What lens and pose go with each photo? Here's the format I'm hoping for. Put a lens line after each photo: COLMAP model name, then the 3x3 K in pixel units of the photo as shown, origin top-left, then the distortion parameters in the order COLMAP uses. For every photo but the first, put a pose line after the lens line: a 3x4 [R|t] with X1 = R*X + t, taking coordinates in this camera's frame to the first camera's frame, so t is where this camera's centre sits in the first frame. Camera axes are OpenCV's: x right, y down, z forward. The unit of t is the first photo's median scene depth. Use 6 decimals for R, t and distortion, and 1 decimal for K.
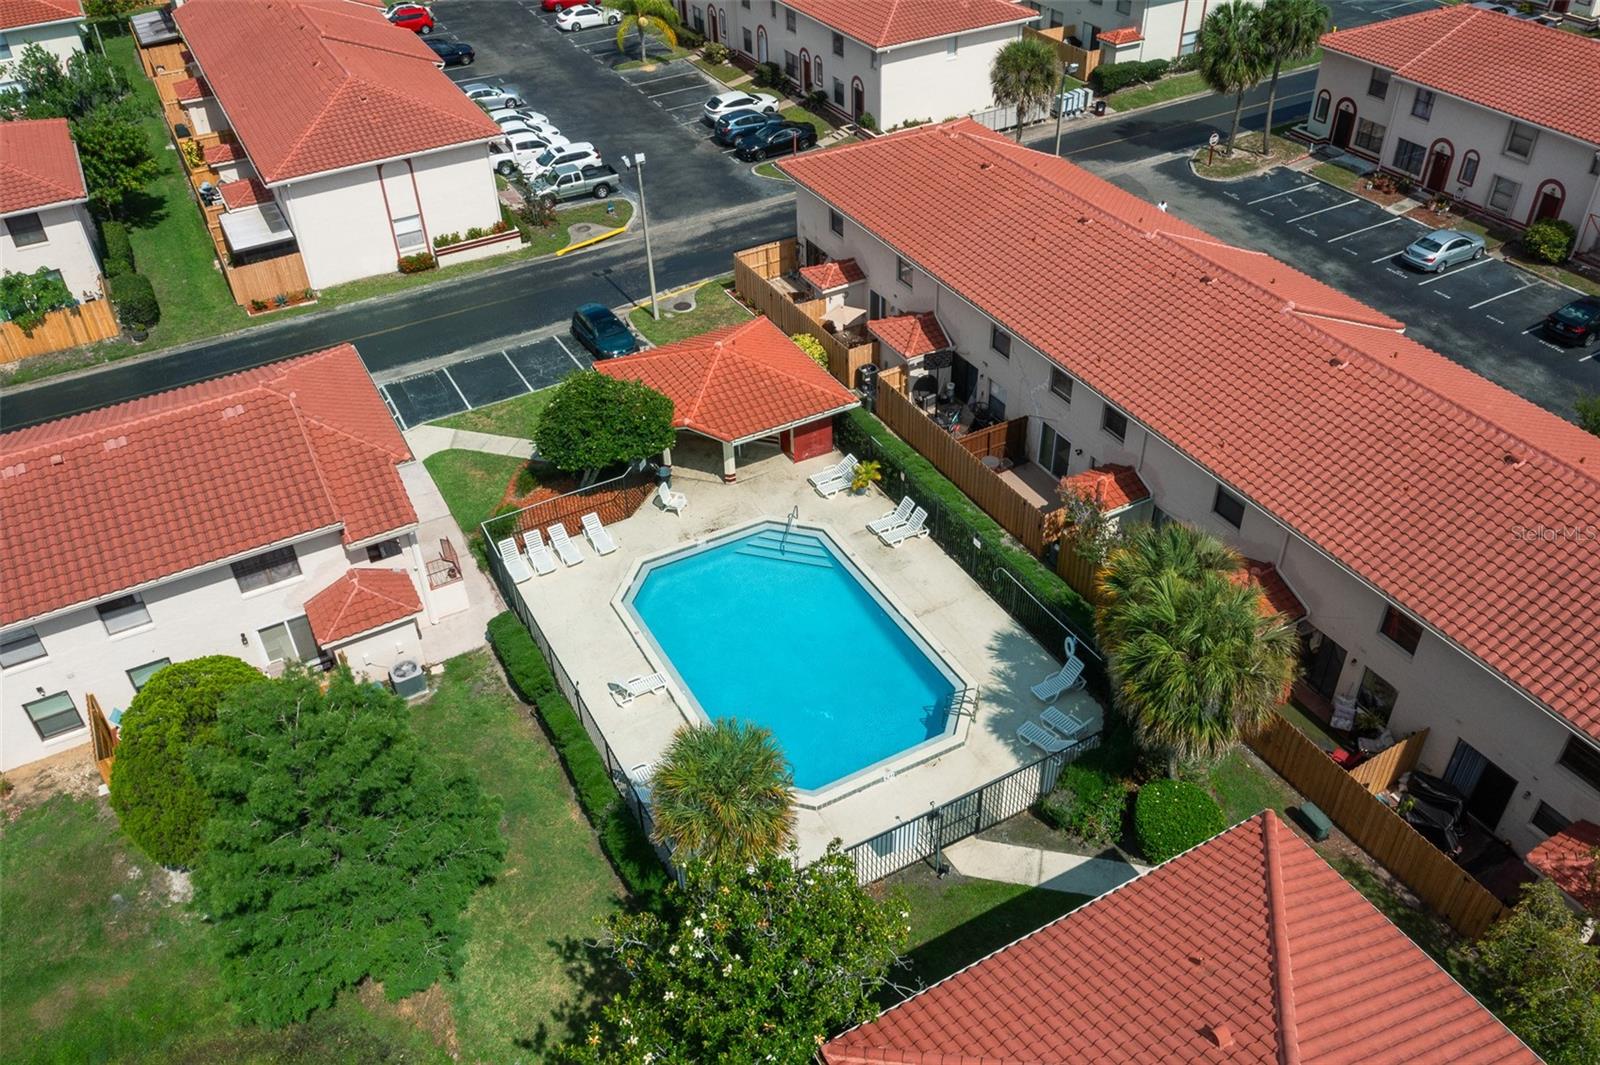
lens RADIAL K [[1261.1, 0, 800.0], [0, 1261.1, 532.5], [0, 0, 1]] dist [-0.024590, 0.001721]
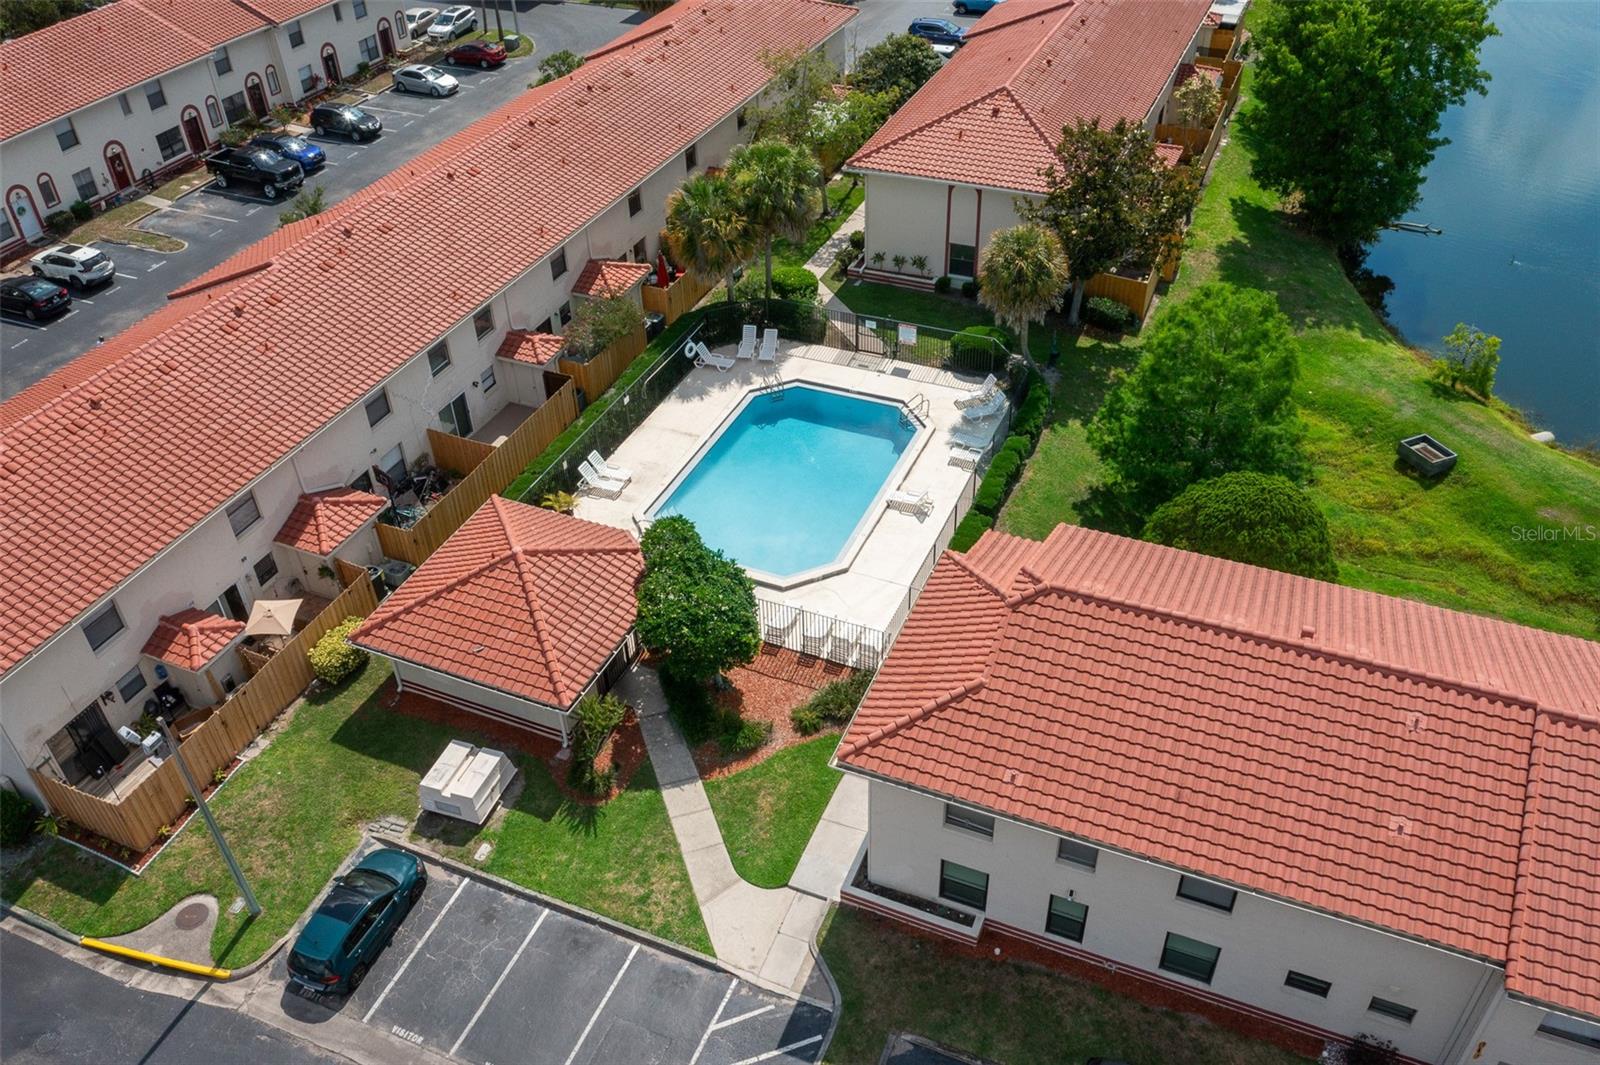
lens RADIAL K [[1261.1, 0, 800.0], [0, 1261.1, 532.5], [0, 0, 1]] dist [-0.024590, 0.001721]
pose [[-0.626454, -0.450503, 0.636083, -0.788990], [0.501685, 0.391515, 0.771380, -0.790757], [-0.596545, 0.802348, -0.019255, 1.019163]]
